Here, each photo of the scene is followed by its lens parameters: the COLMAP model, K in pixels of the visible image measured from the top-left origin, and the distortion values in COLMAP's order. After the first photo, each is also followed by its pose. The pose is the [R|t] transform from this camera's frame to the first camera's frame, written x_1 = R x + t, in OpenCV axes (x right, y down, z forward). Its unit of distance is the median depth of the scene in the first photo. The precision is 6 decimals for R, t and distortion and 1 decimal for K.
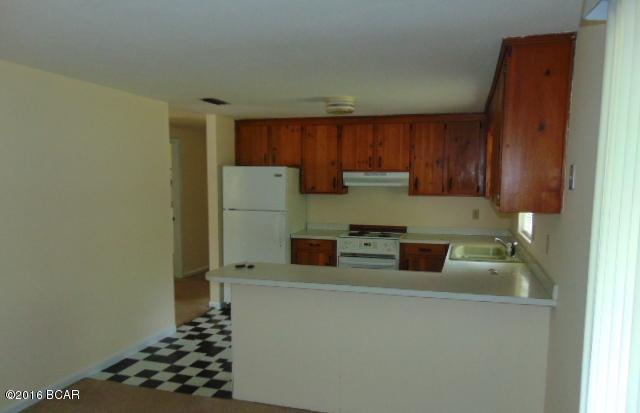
lens RADIAL K [[476.3, 0, 318.5], [0, 476.3, 237.7], [0, 0, 1]] dist [0.001980, 0.003856]
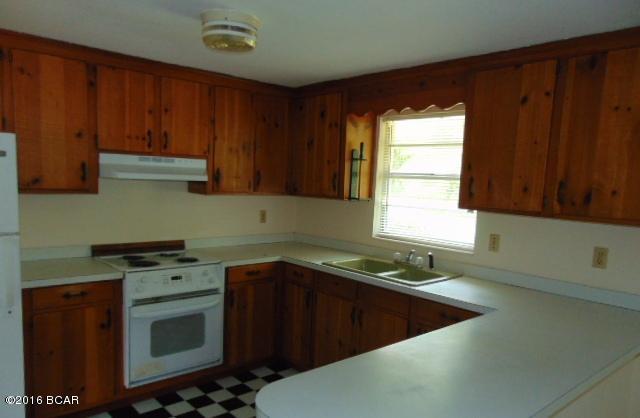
lens RADIAL K [[475.2, 0, 319.2], [0, 475.2, 239.1], [0, 0, 1]] dist [0.005582, 0.004453]
pose [[0.515188, -0.096758, 0.851598, -0.303497], [0.064114, 0.995174, 0.074284, -0.065839], [-0.854676, 0.016329, 0.518905, 0.520255]]
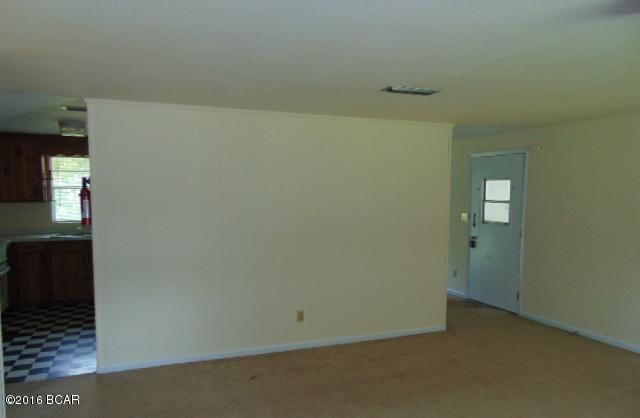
lens RADIAL K [[475.2, 0, 319.2], [0, 475.2, 239.1], [0, 0, 1]] dist [0.005582, 0.004453]
pose [[-0.637131, -0.071944, 0.767391, -1.071887], [0.091109, 0.981624, 0.167673, -0.115554], [-0.765352, 0.176746, -0.618868, 1.071696]]
